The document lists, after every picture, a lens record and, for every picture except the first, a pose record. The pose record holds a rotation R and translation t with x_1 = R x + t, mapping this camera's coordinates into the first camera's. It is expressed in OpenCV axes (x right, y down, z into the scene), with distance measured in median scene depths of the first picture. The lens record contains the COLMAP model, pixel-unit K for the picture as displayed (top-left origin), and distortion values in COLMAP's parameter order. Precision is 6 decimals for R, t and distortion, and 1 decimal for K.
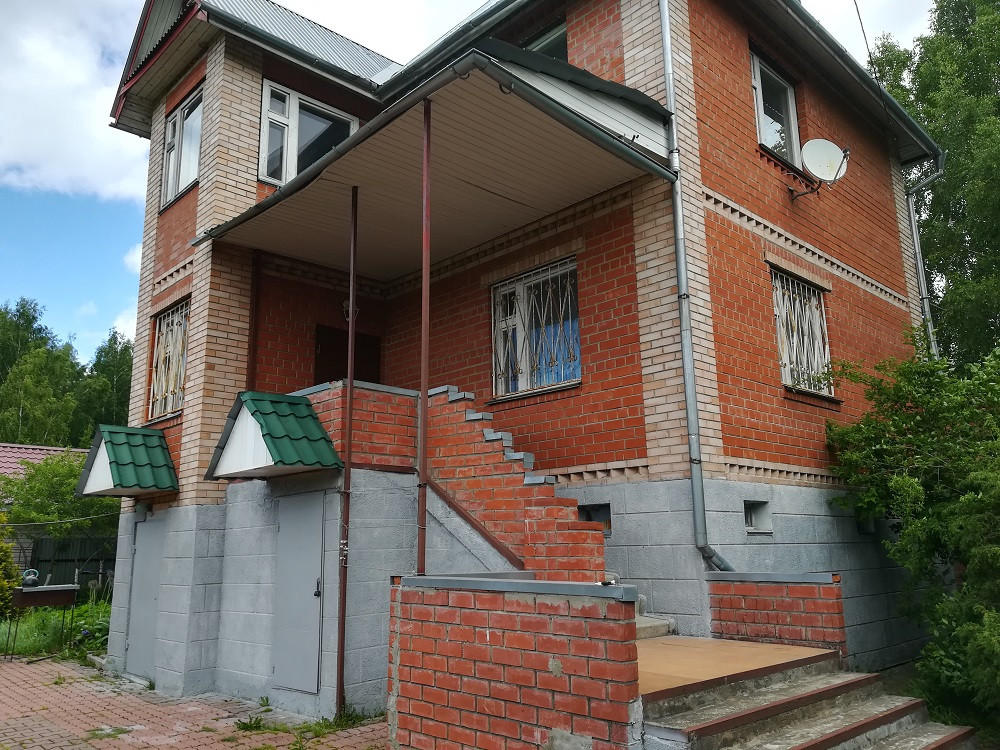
lens RADIAL K [[794.0, 0, 497.2], [0, 794.0, 374.7], [0, 0, 1]] dist [0.022855, -0.014866]
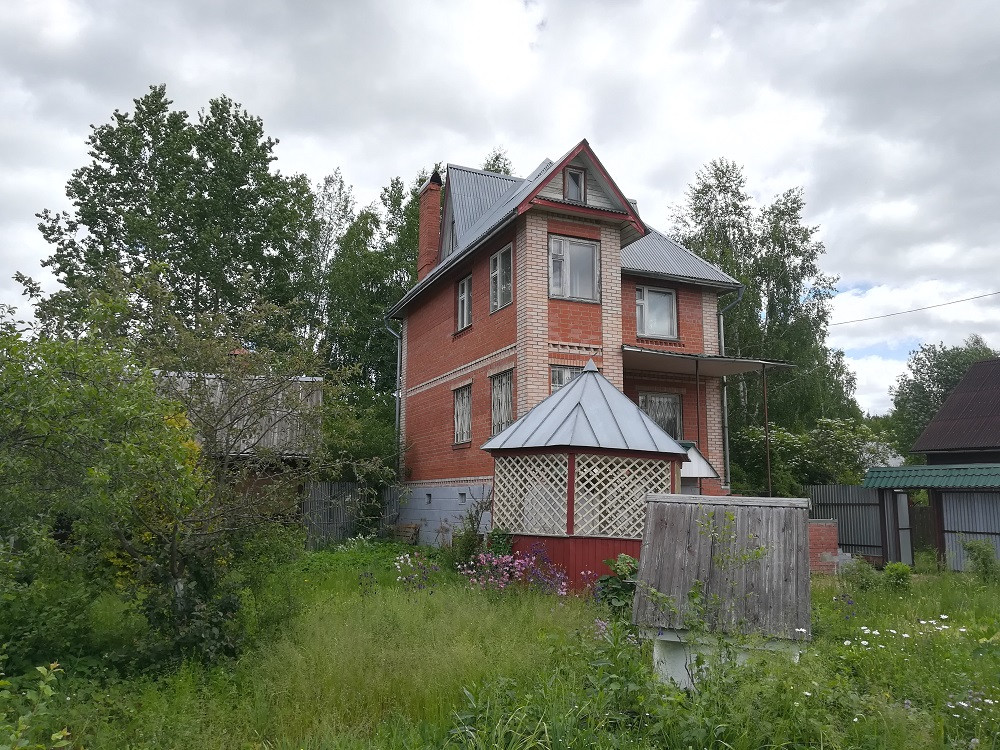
lens RADIAL K [[794.0, 0, 498.8], [0, 794.0, 377.7], [0, 0, 1]] dist [0.022855, -0.014866]
pose [[0.333506, 0.162121, 0.928704, -2.743916], [-0.209934, 0.973139, -0.094489, 0.177007], [-0.919076, -0.163454, 0.358583, 0.718815]]
